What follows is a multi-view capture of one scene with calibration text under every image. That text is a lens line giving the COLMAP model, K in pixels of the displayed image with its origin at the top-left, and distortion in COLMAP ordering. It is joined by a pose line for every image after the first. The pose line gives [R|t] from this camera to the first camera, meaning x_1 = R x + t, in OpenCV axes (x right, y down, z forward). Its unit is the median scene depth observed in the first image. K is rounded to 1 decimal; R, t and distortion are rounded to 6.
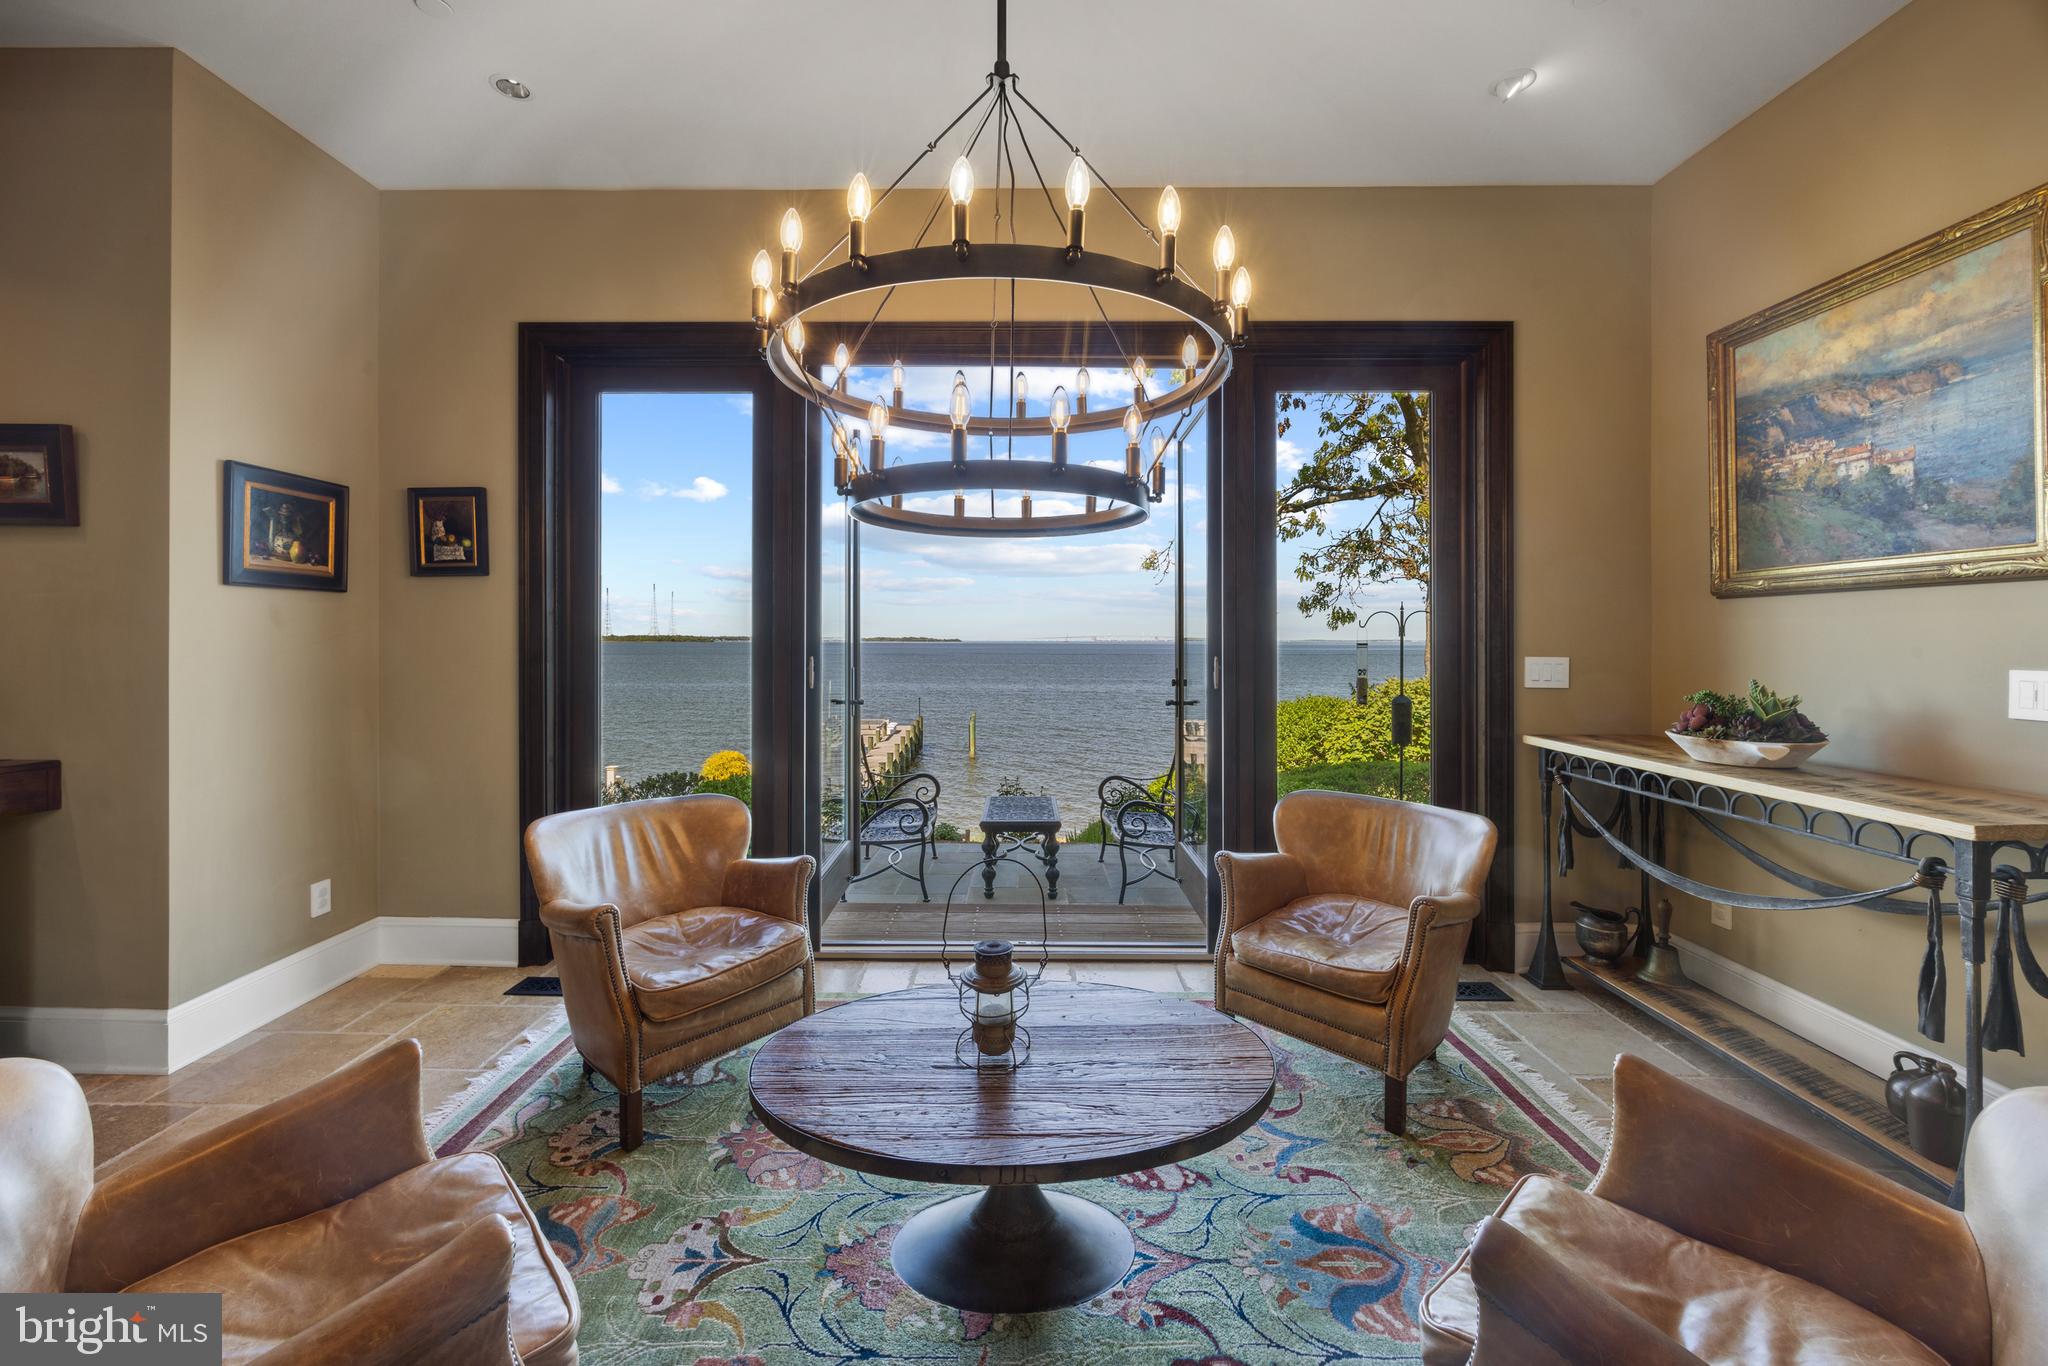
lens RADIAL K [[793.8, 0, 1020.7], [0, 793.8, 643.1], [0, 0, 1]] dist [-0.001083, -0.000107]
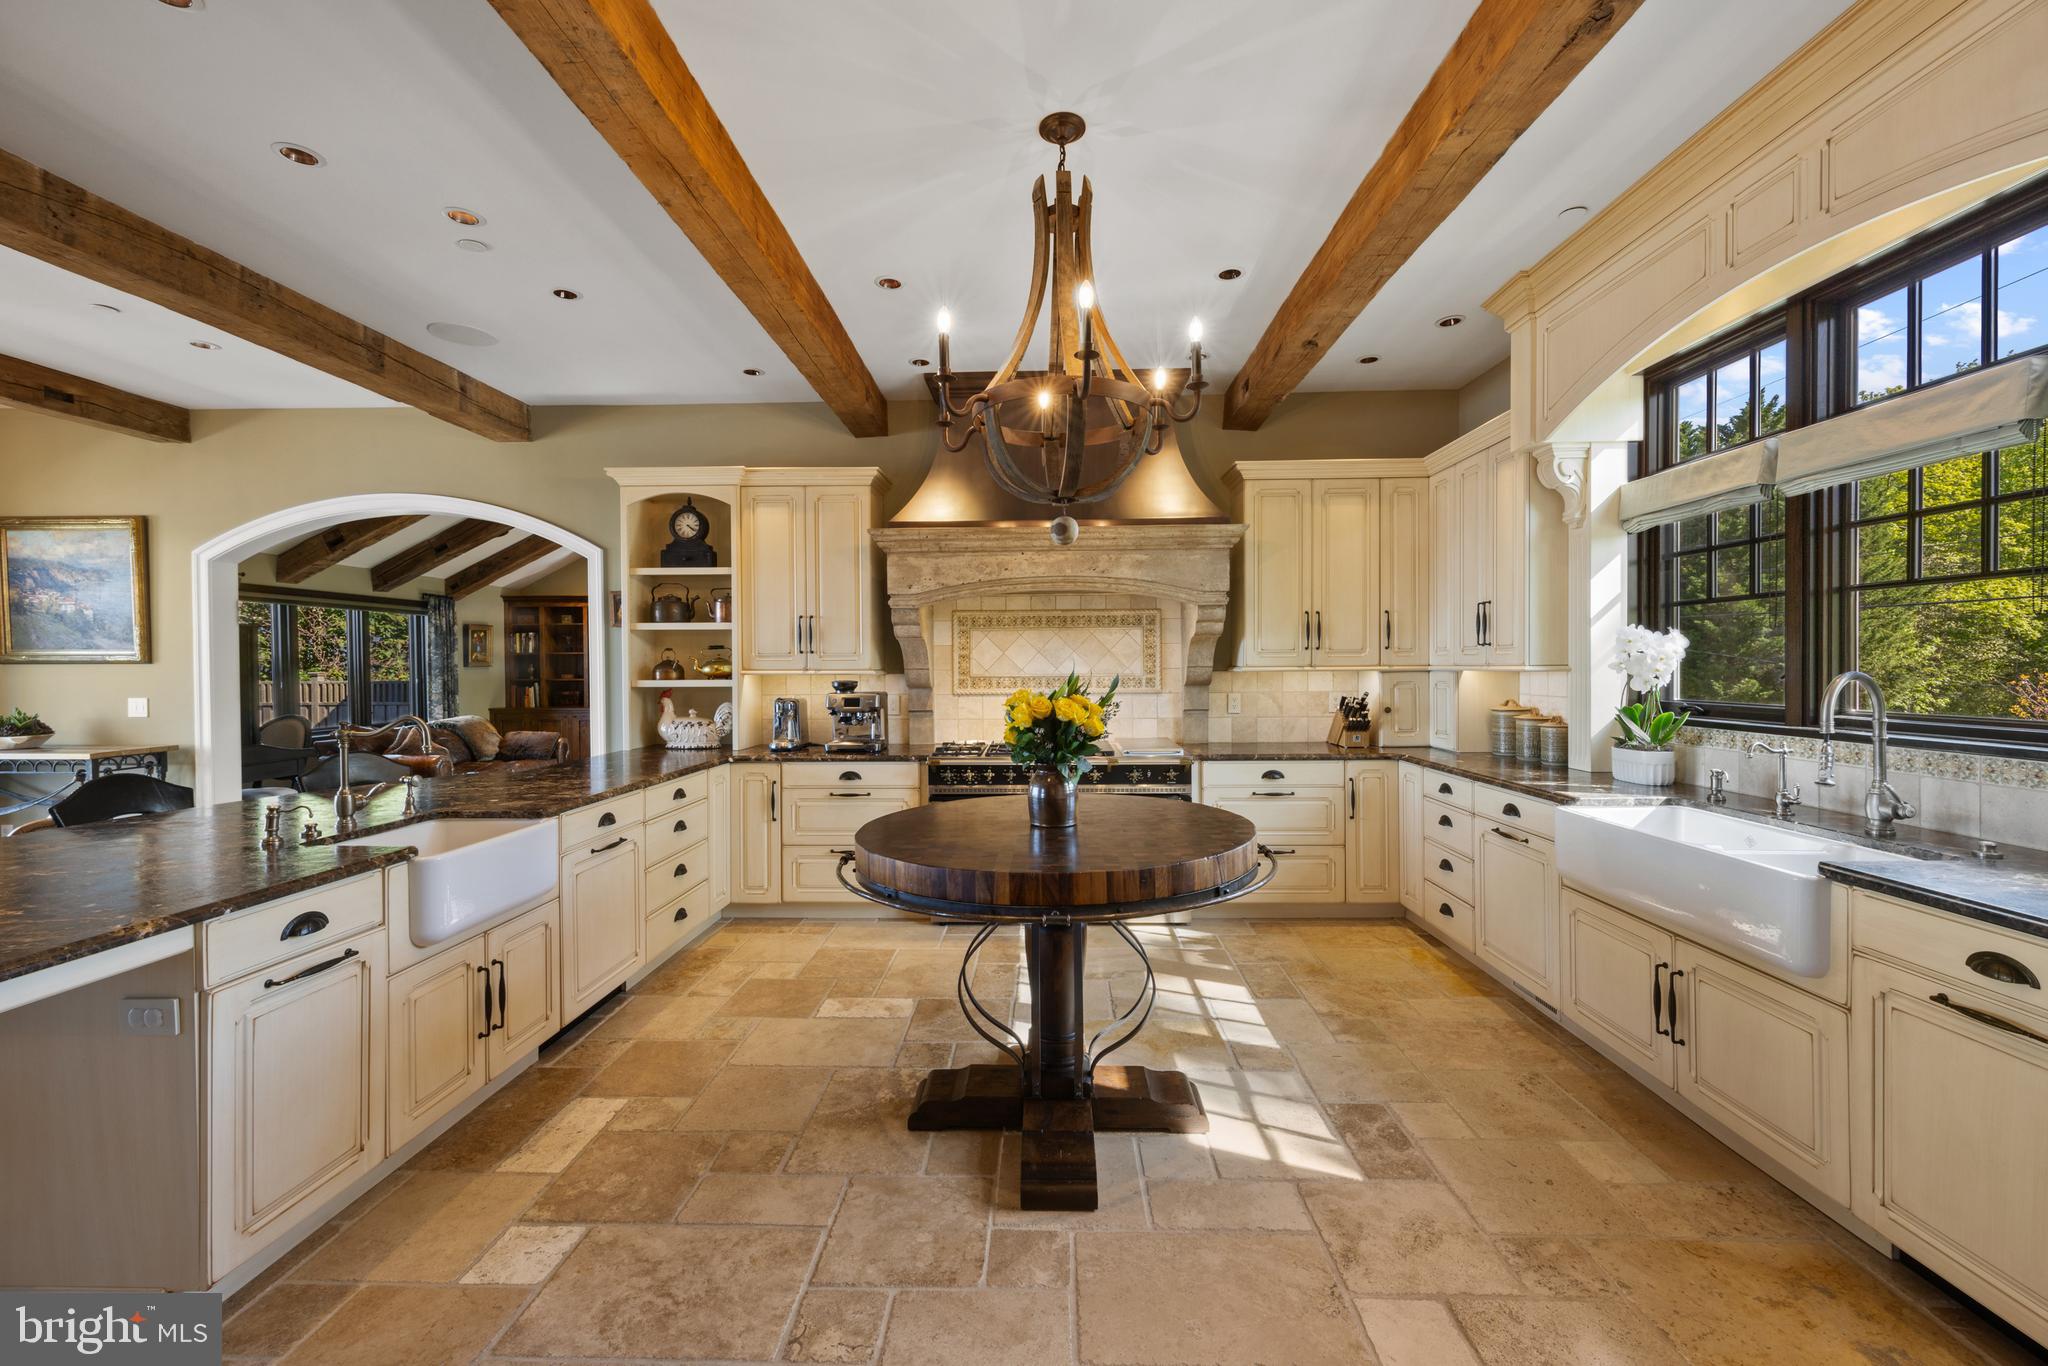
lens RADIAL K [[818.2, 0, 1025.4], [0, 818.2, 677.4], [0, 0, 1]] dist [0.000294, 0.000008]
pose [[0.013410, -0.015678, 0.999787, -1.006297], [0.005408, 0.999864, 0.015607, -0.043704], [-0.999895, 0.005198, 0.013493, -1.433369]]
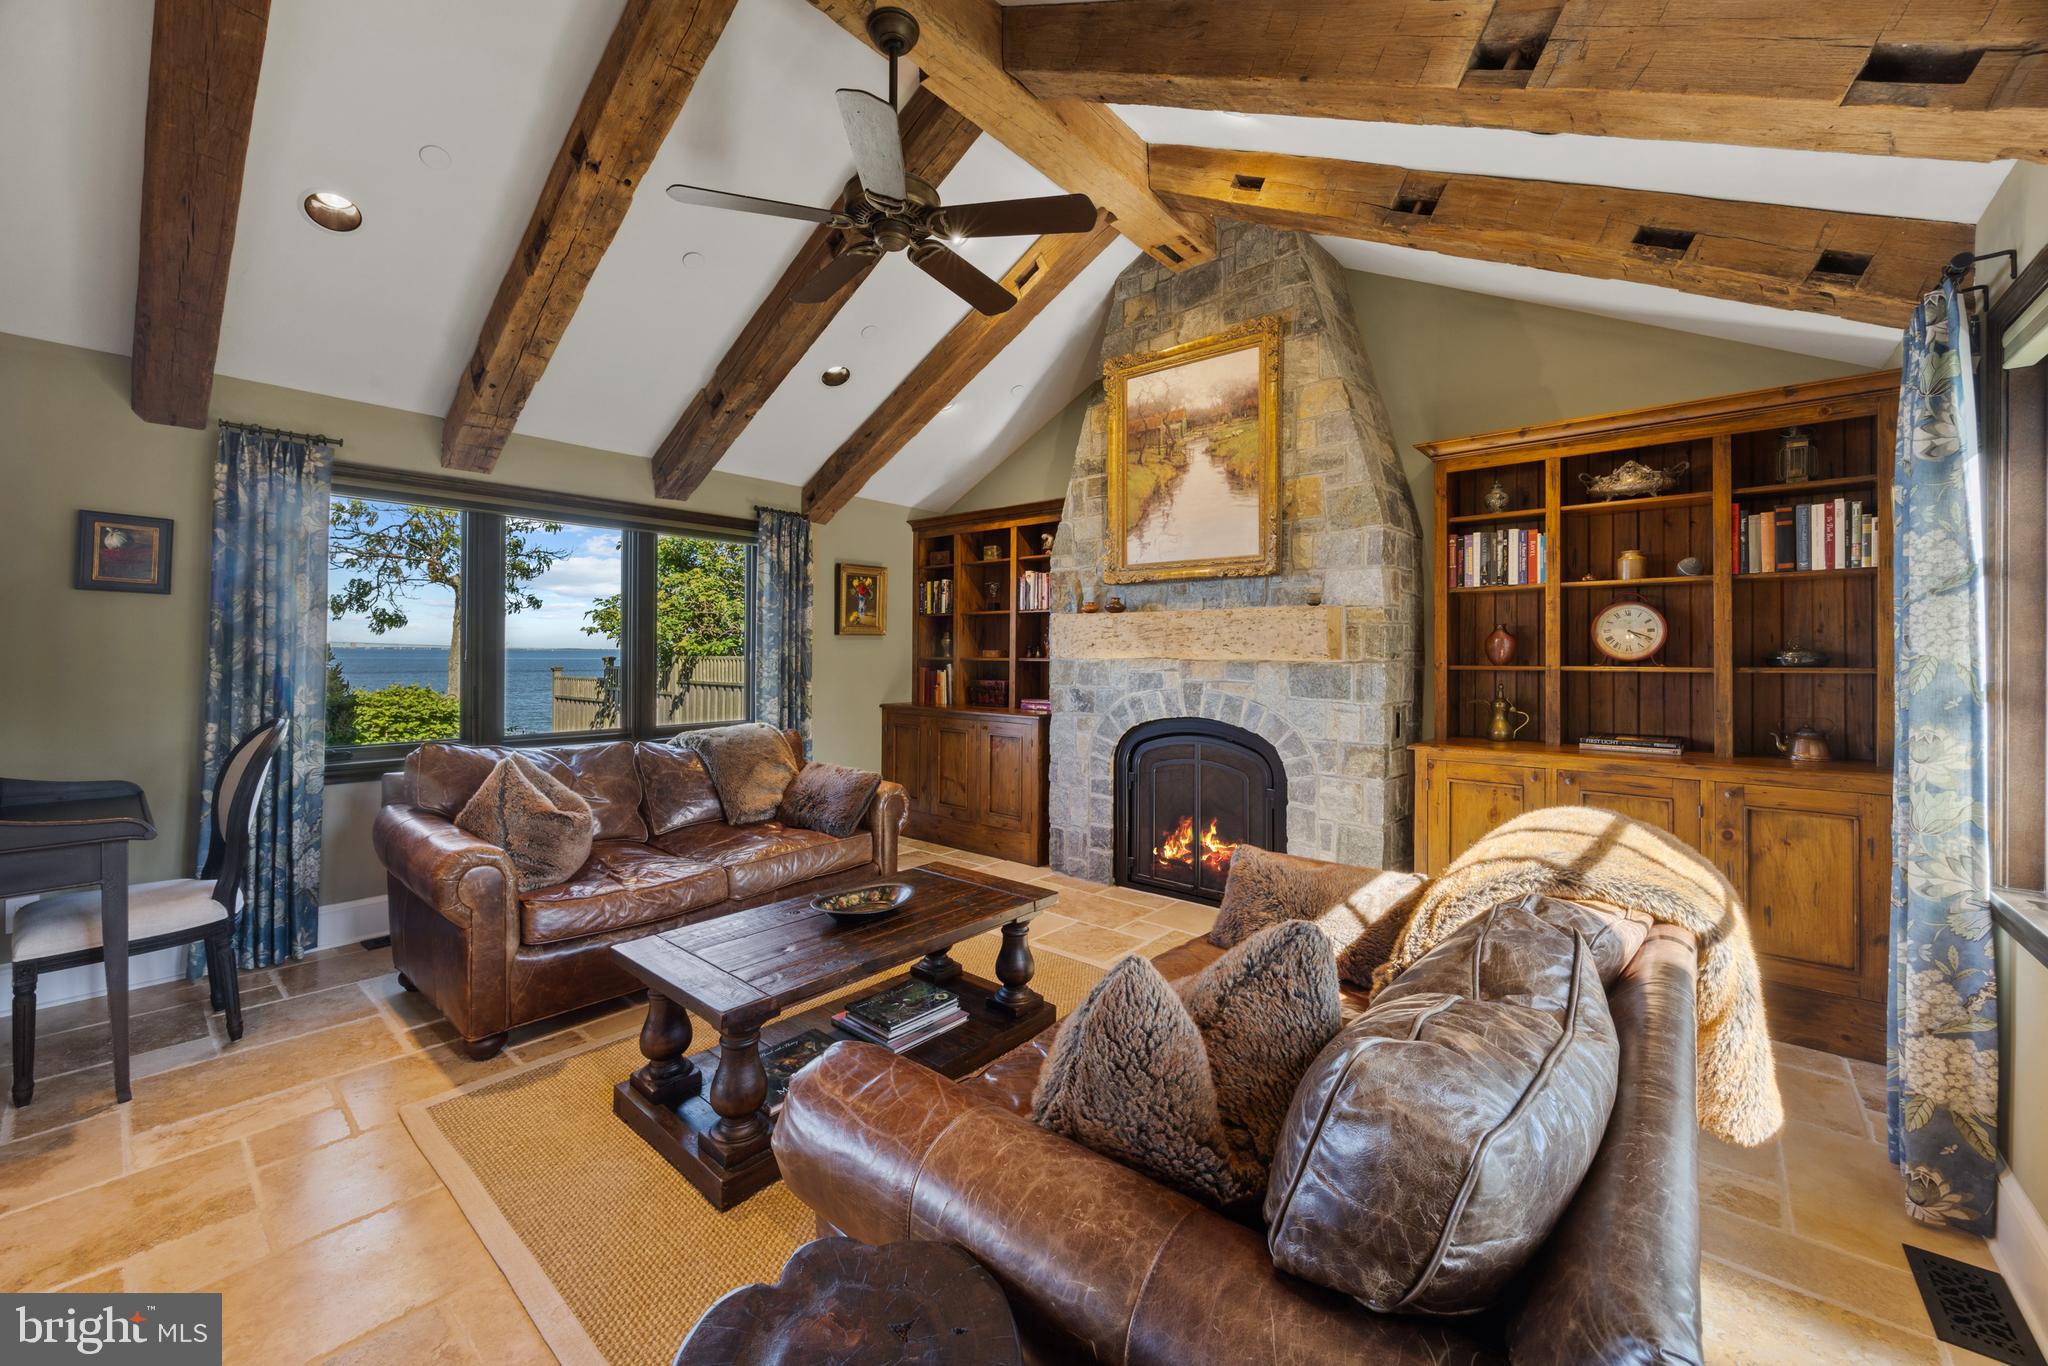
lens RADIAL K [[799.4, 0, 1024.4], [0, 799.4, 649.7], [0, 0, 1]] dist [-0.000545, -0.000034]
pose [[0.645072, 0.006908, 0.764090, 1.181605], [-0.005410, 0.999975, -0.004473, -0.001404], [-0.764102, -0.001248, 0.645094, -0.694855]]
